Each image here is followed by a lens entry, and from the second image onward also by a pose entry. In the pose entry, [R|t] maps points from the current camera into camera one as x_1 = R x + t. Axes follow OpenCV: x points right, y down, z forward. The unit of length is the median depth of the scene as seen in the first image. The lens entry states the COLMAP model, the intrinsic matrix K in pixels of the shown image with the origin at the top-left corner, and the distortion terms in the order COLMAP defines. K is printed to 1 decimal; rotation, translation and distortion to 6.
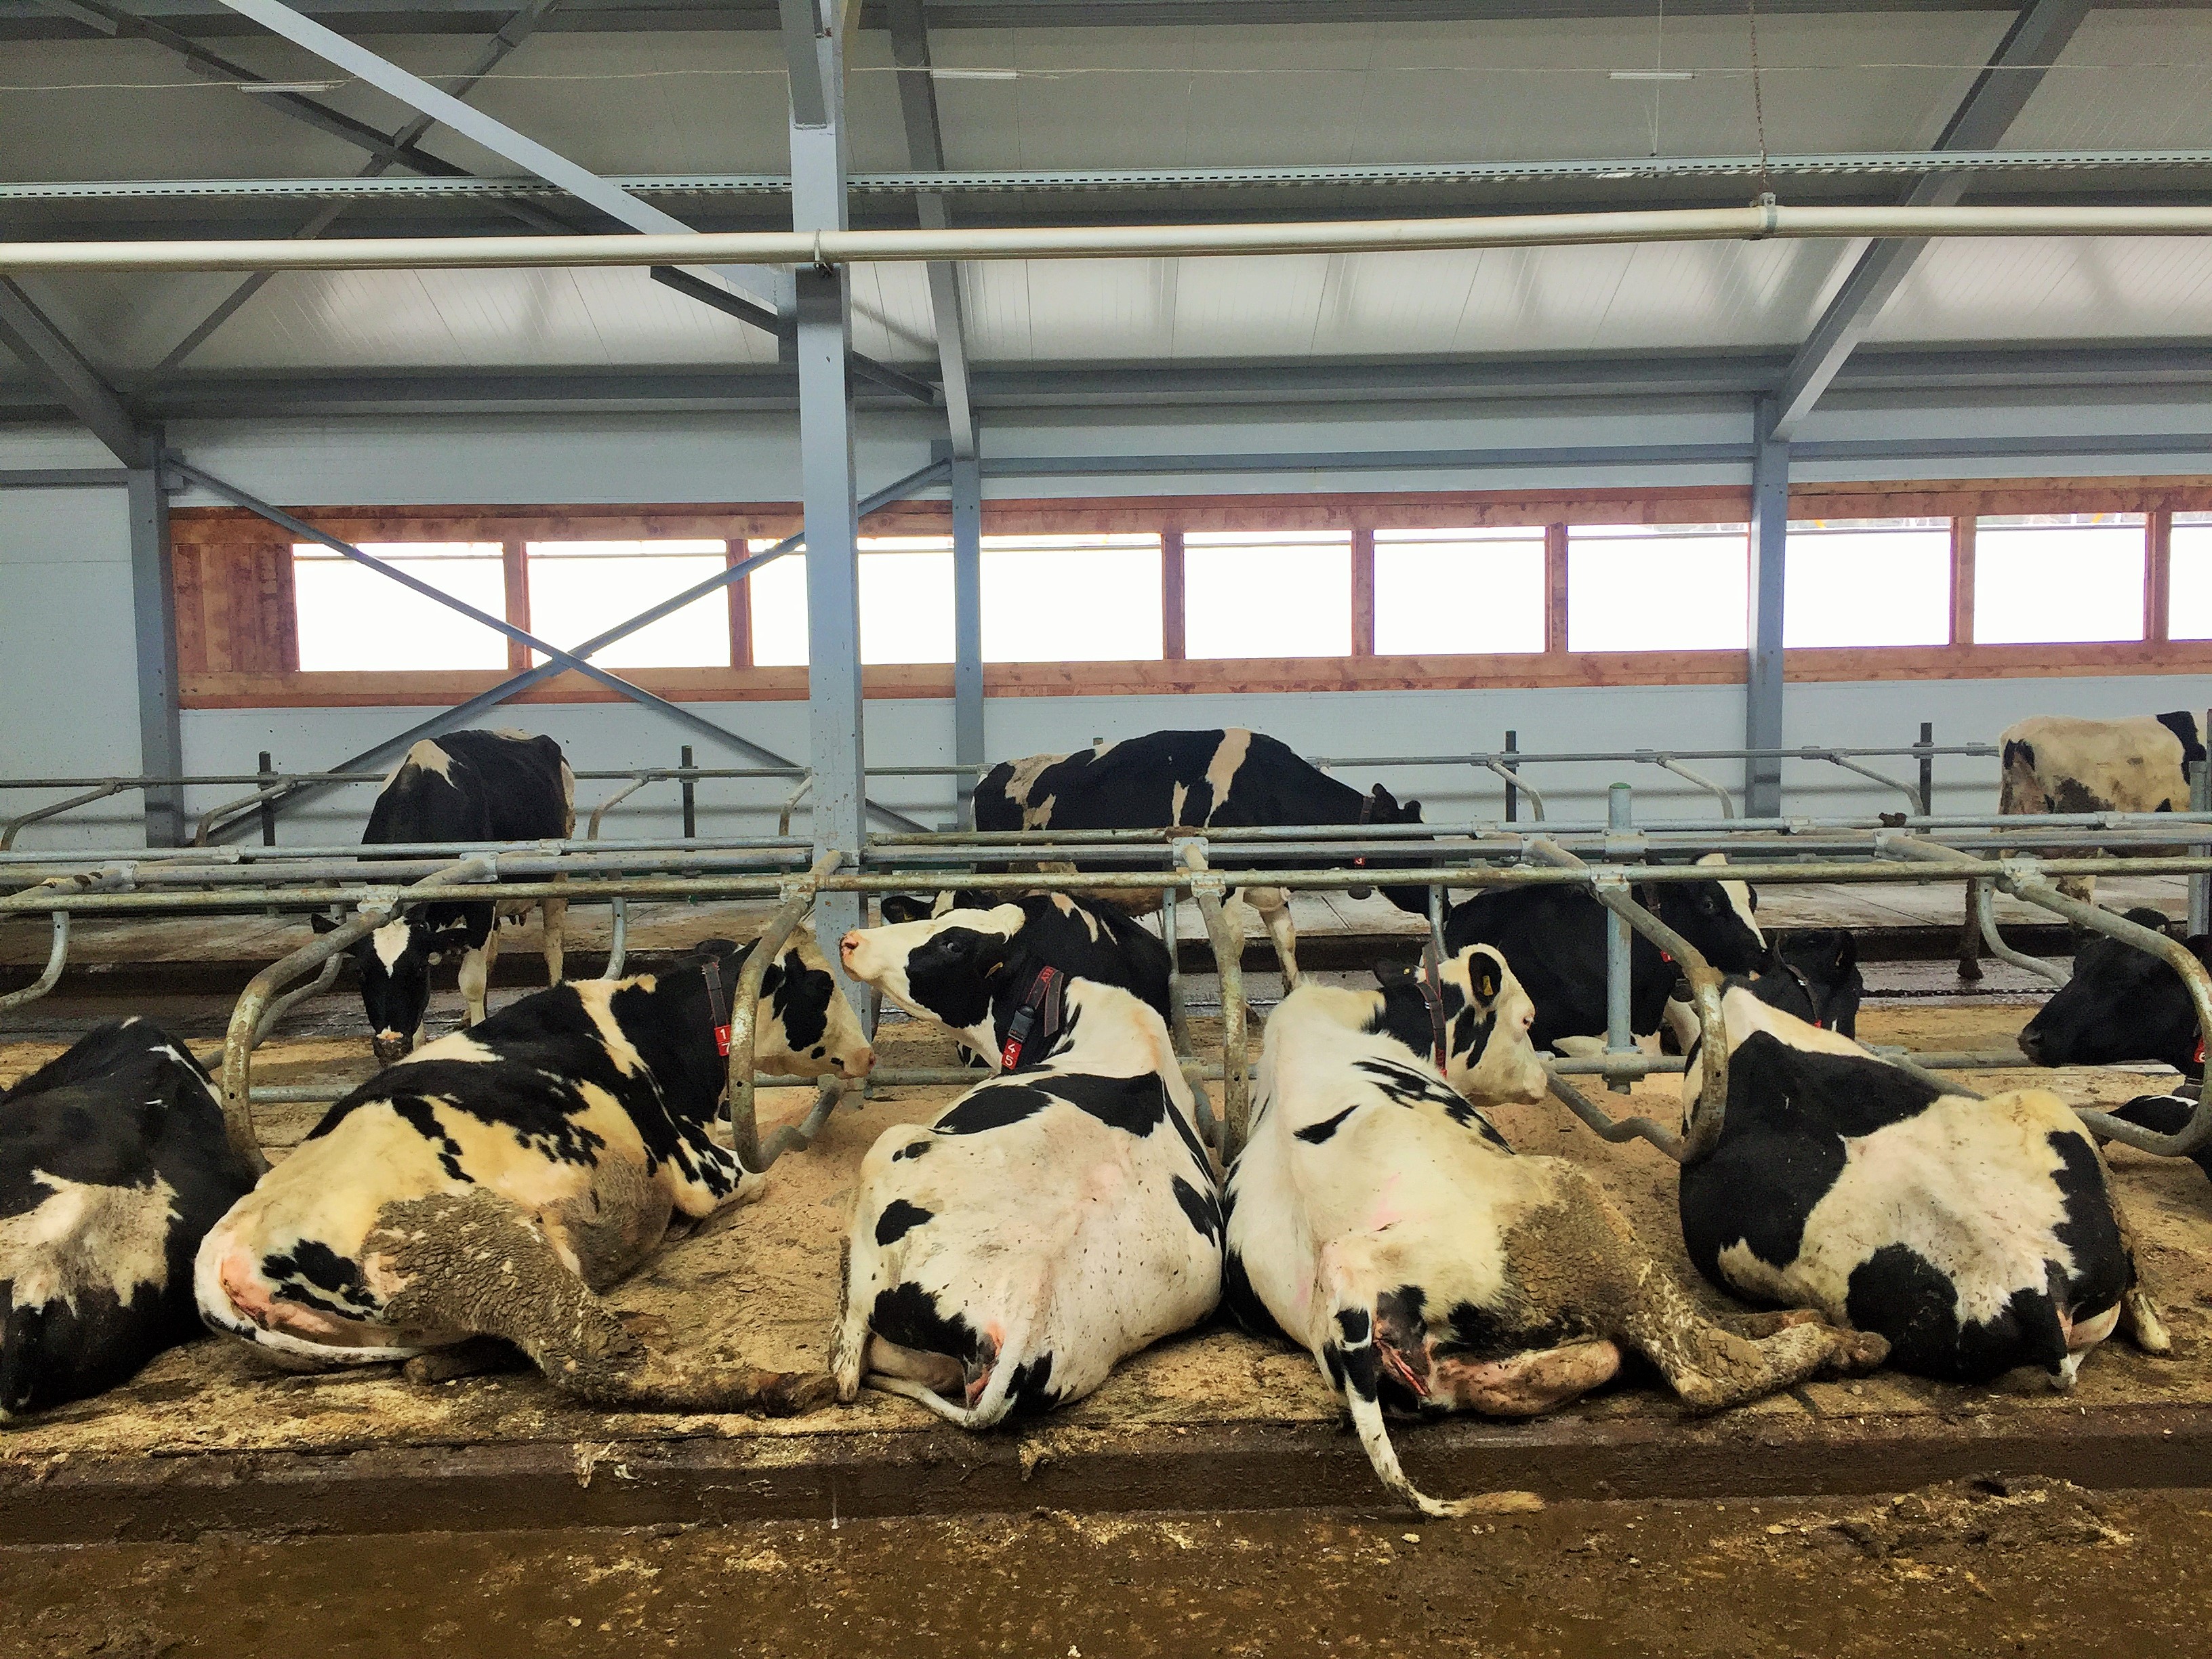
lens RADIAL K [[1918.6, 0, 1106.0], [0, 1918.6, 829.5], [0, 0, 1]] dist [0.083468, -0.121746]
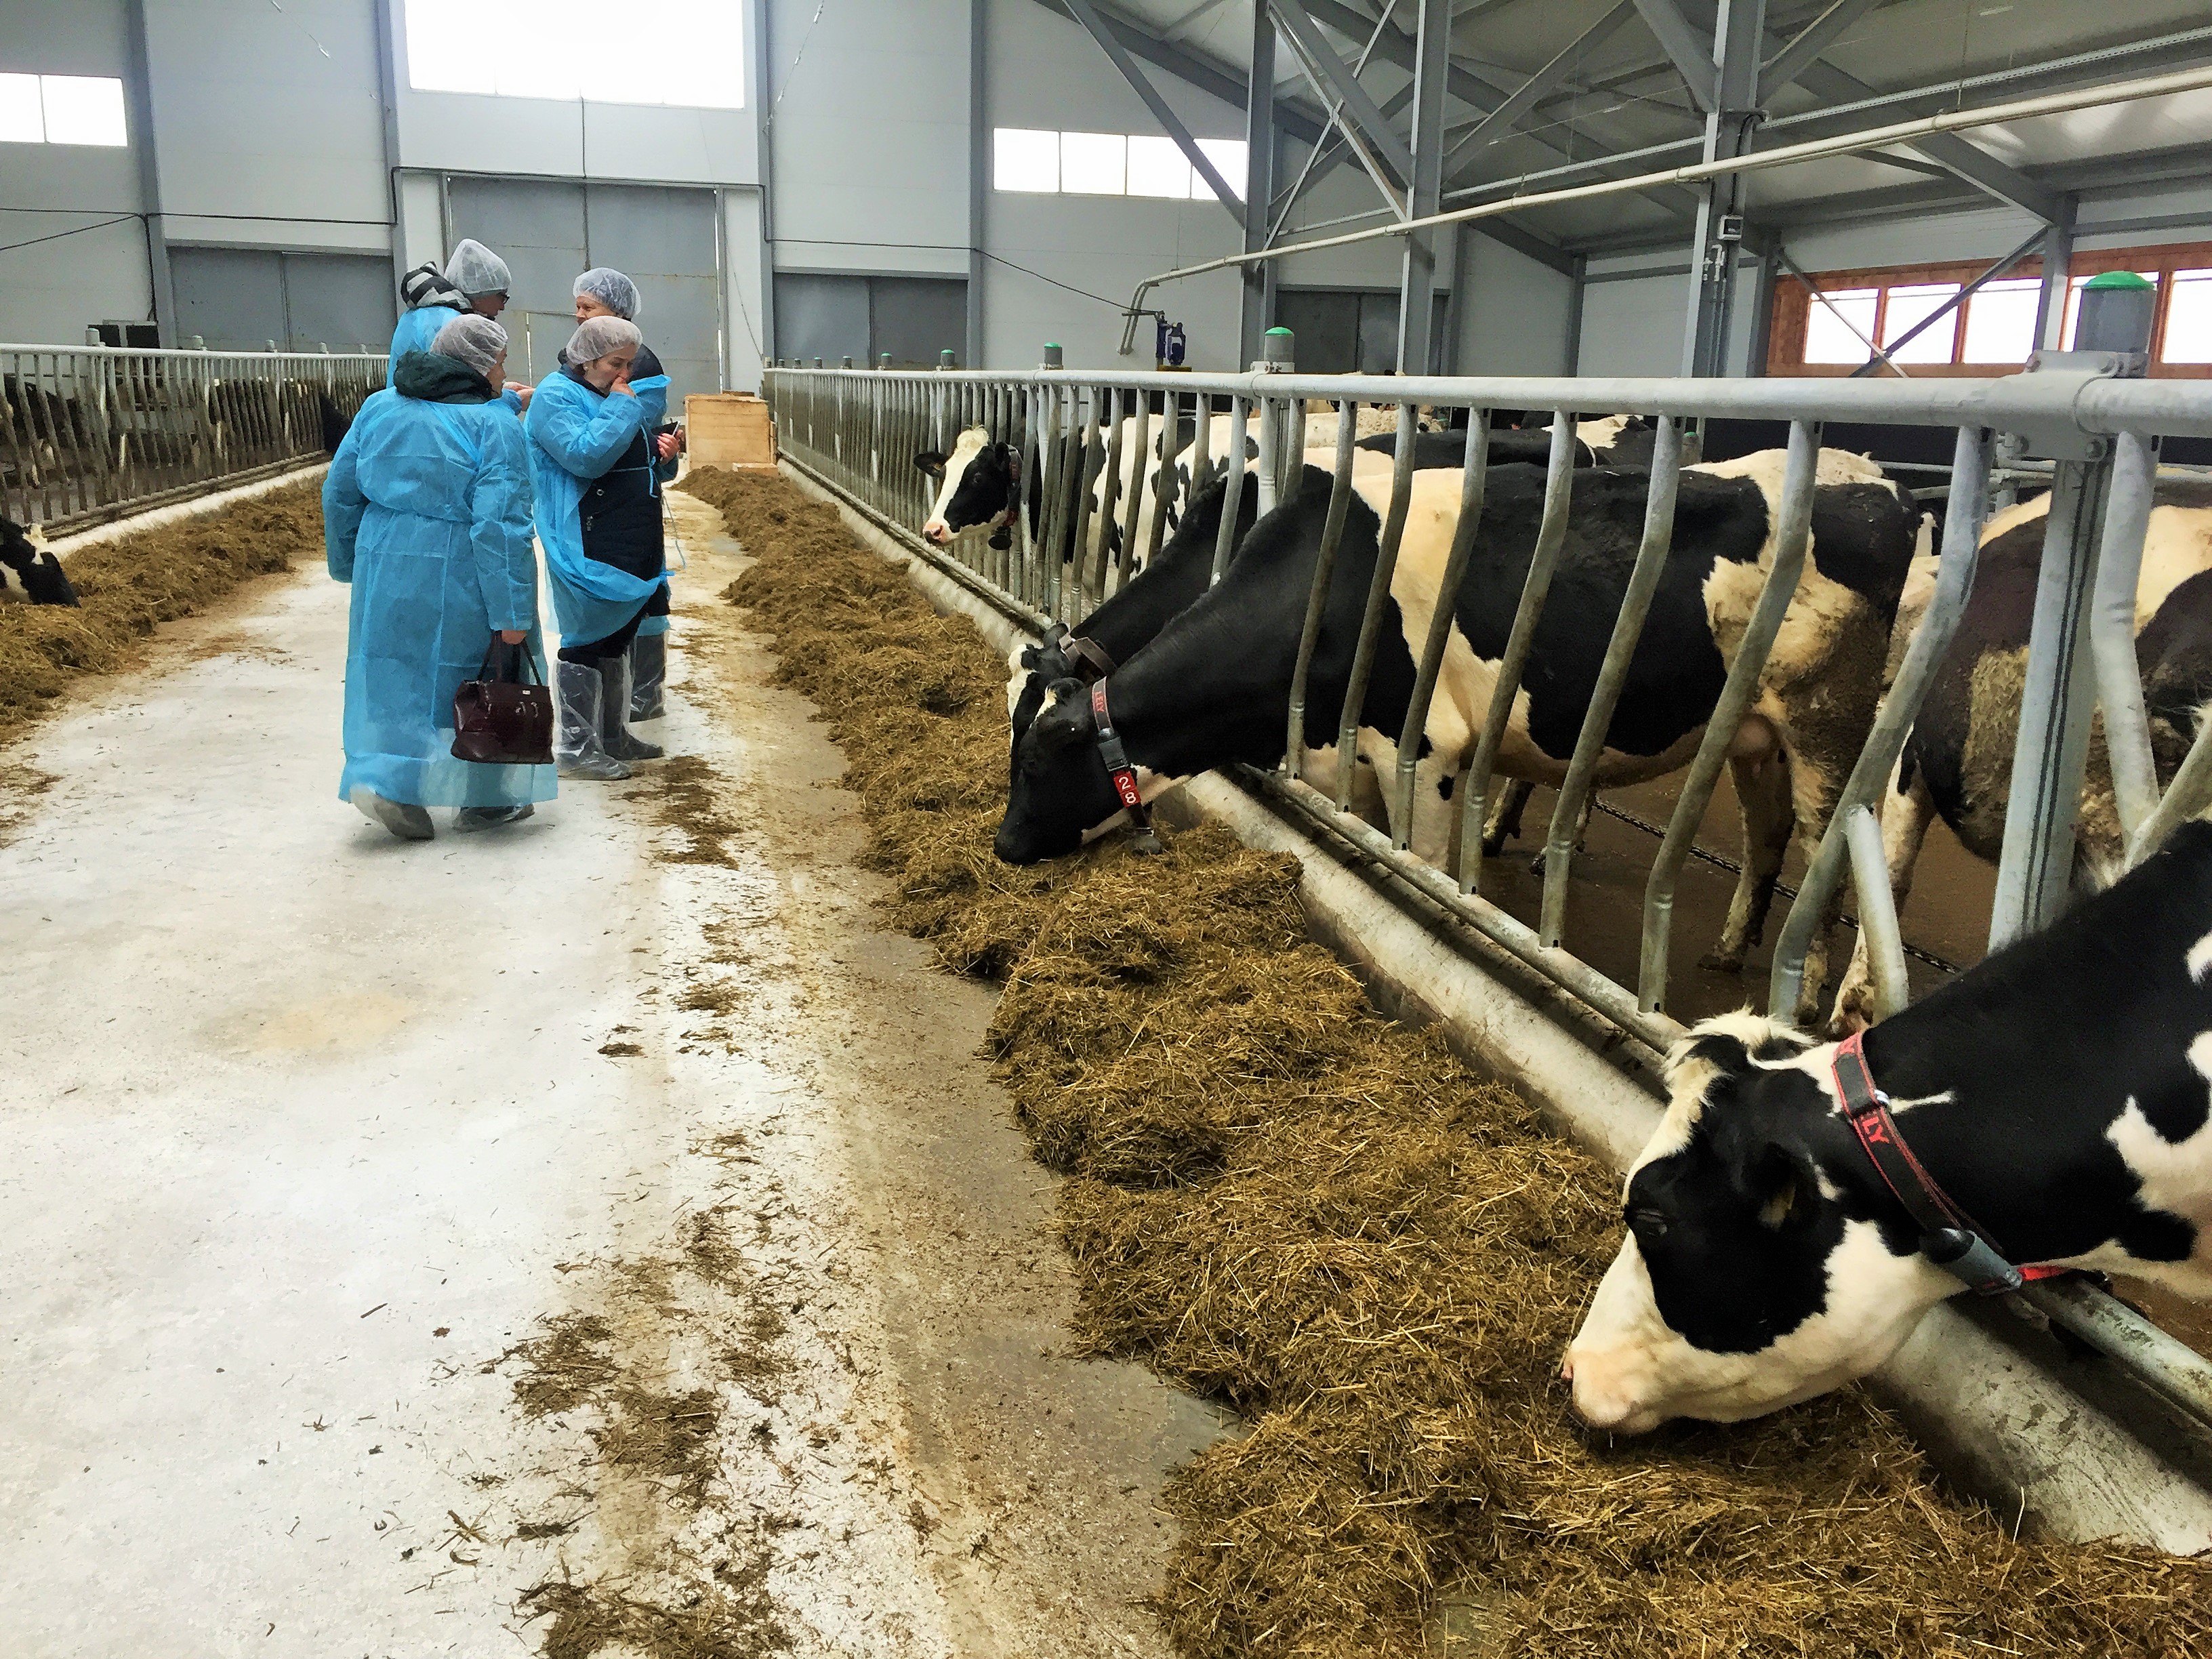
lens RADIAL K [[1918.6, 0, 1106.0], [0, 1918.6, 829.5], [0, 0, 1]] dist [0.083468, -0.121746]
pose [[0.178499, 0.248022, -0.952168, 1.410638], [-0.089281, 0.967800, 0.235357, -0.024743], [0.979881, 0.042999, 0.194894, -0.026594]]
